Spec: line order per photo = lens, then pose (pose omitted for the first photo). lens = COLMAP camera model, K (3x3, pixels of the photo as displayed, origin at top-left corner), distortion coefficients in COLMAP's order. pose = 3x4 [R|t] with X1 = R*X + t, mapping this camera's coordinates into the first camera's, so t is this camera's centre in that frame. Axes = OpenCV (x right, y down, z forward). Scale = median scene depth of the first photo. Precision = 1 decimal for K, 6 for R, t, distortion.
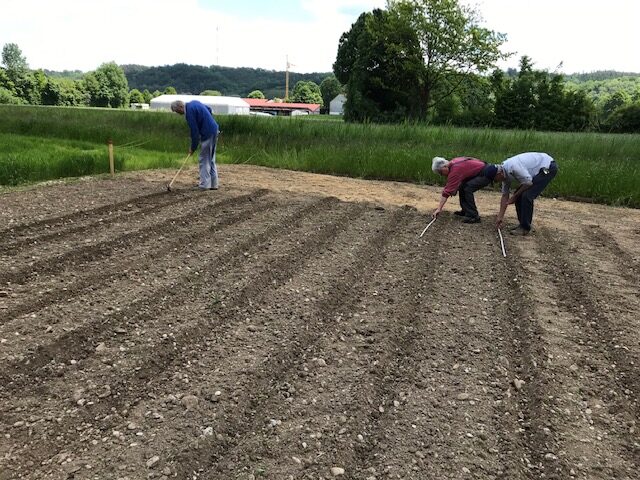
lens RADIAL K [[513.2, 0, 322.5], [0, 513.2, 241.3], [0, 0, 1]] dist [-0.006799, 0.018710]
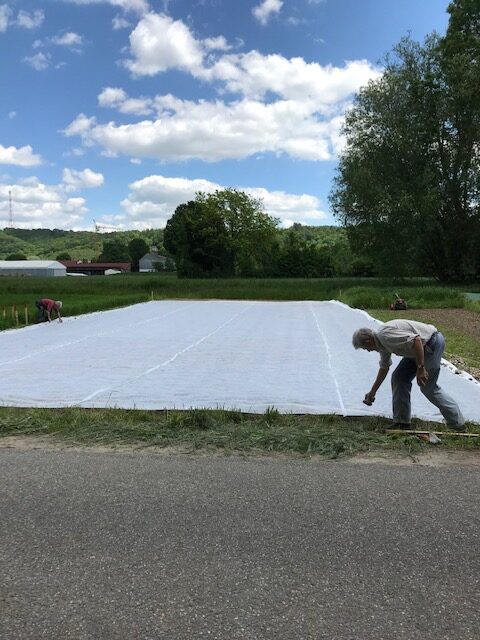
lens RADIAL K [[513.2, 0, 239.5], [0, 513.2, 319.6], [0, 0, 1]] dist [-0.006799, 0.018710]
pose [[0.973226, -0.077230, 0.216489, -0.096807], [0.106569, 0.986123, -0.127294, 0.066017], [-0.203654, 0.146956, 0.967951, -0.349488]]
